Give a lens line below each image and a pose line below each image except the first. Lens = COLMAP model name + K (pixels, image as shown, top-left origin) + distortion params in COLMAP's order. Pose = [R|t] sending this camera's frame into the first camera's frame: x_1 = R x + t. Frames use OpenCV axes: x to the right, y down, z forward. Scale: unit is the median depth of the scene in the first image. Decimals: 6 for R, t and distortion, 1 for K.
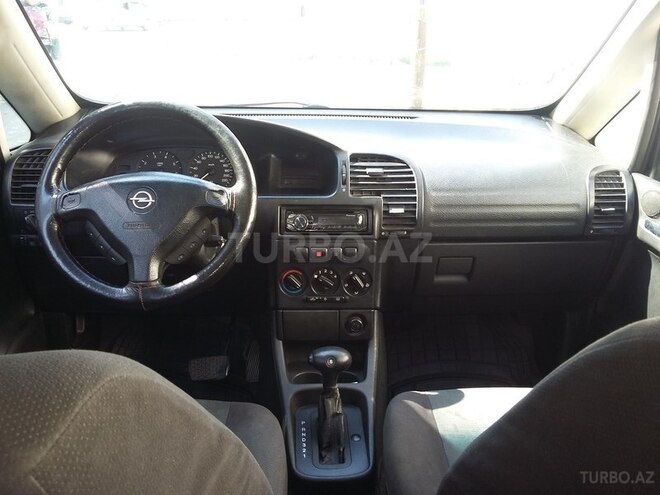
lens RADIAL K [[615.3, 0, 332.3], [0, 615.3, 251.3], [0, 0, 1]] dist [0.106364, -0.192118]
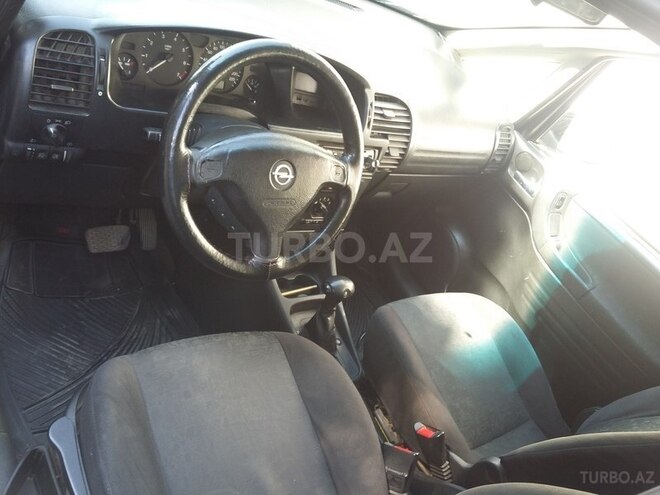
lens RADIAL K [[615.3, 0, 332.3], [0, 615.3, 251.3], [0, 0, 1]] dist [0.106364, -0.192118]
pose [[0.765052, -0.022320, 0.643581, -0.691401], [-0.270020, 0.896181, 0.352065, -0.265367], [-0.584623, -0.443128, 0.679598, 0.229996]]
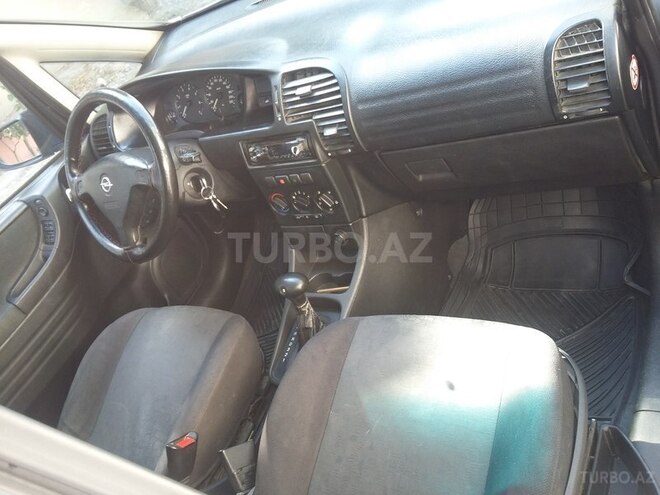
lens RADIAL K [[615.3, 0, 332.3], [0, 615.3, 251.3], [0, 0, 1]] dist [0.106364, -0.192118]
pose [[0.757764, 0.025539, -0.652029, 0.712988], [0.272689, 0.895405, 0.351981, -0.229641], [0.592819, -0.444520, 0.671541, 0.295944]]
